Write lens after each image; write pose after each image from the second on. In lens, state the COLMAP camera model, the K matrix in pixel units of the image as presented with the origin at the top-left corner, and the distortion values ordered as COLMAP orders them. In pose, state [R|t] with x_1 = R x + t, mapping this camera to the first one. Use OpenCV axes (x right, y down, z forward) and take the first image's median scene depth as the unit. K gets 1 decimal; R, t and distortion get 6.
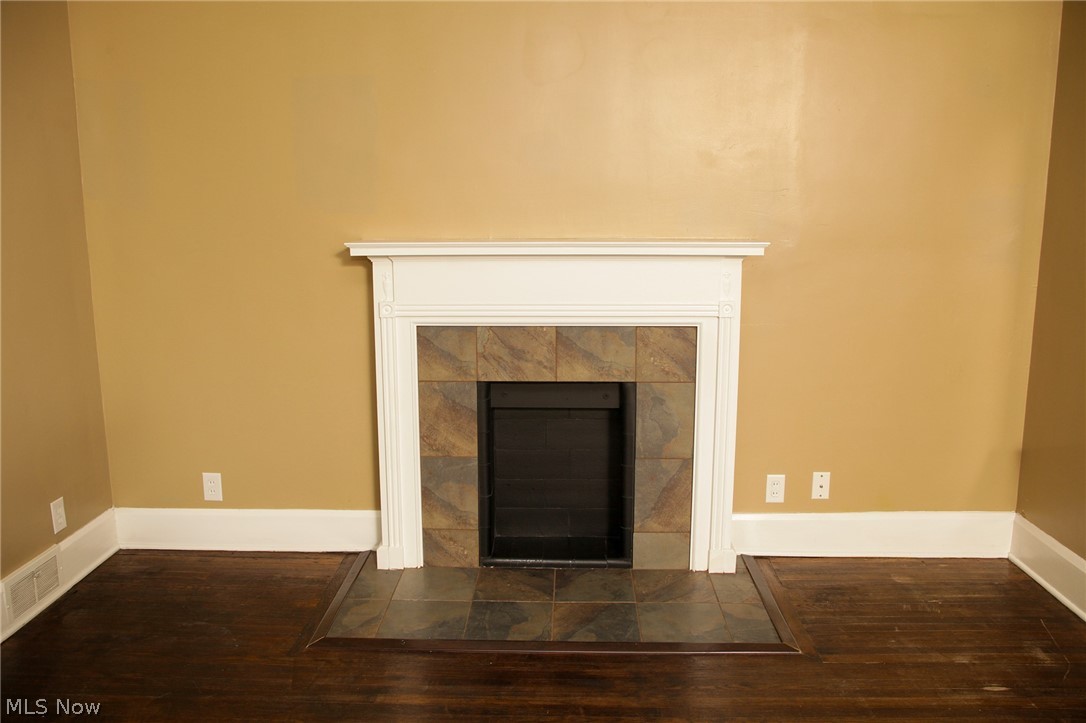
lens RADIAL K [[873.8, 0, 543.0], [0, 873.8, 361.5], [0, 0, 1]] dist [-0.056542, 0.004873]
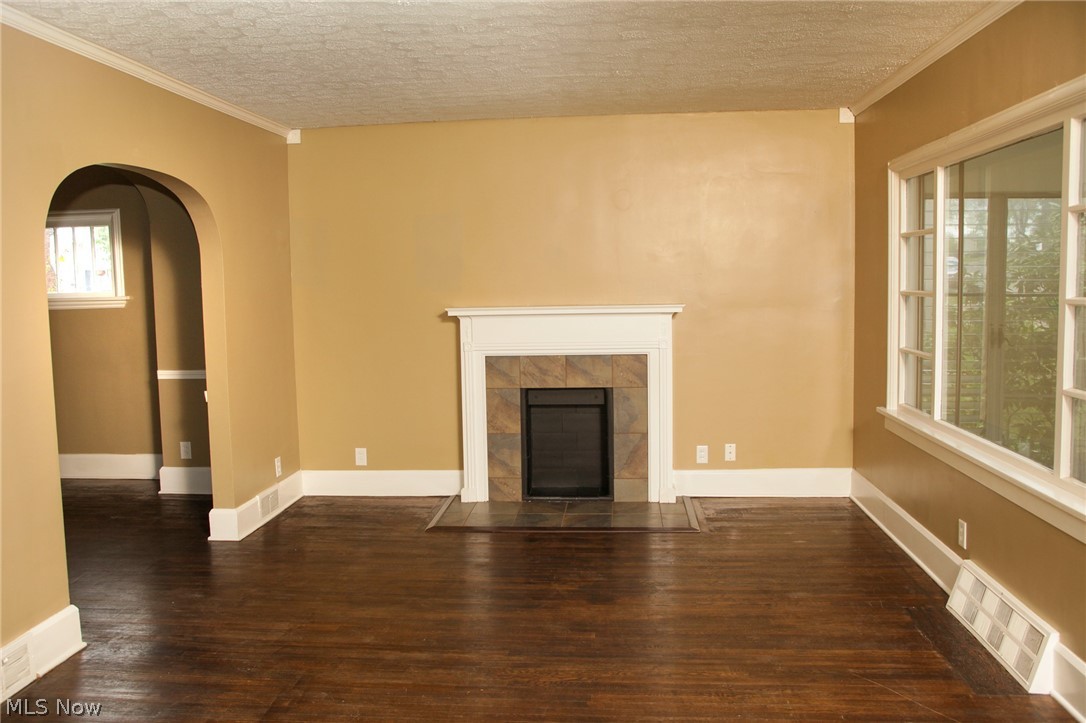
lens RADIAL K [[873.8, 0, 543.0], [0, 873.8, 361.5], [0, 0, 1]] dist [-0.056542, 0.004873]
pose [[0.998026, -0.010237, -0.061965, 0.075090], [0.004822, 0.996204, -0.086917, 0.118492], [0.062619, 0.086447, 0.994287, -0.698749]]
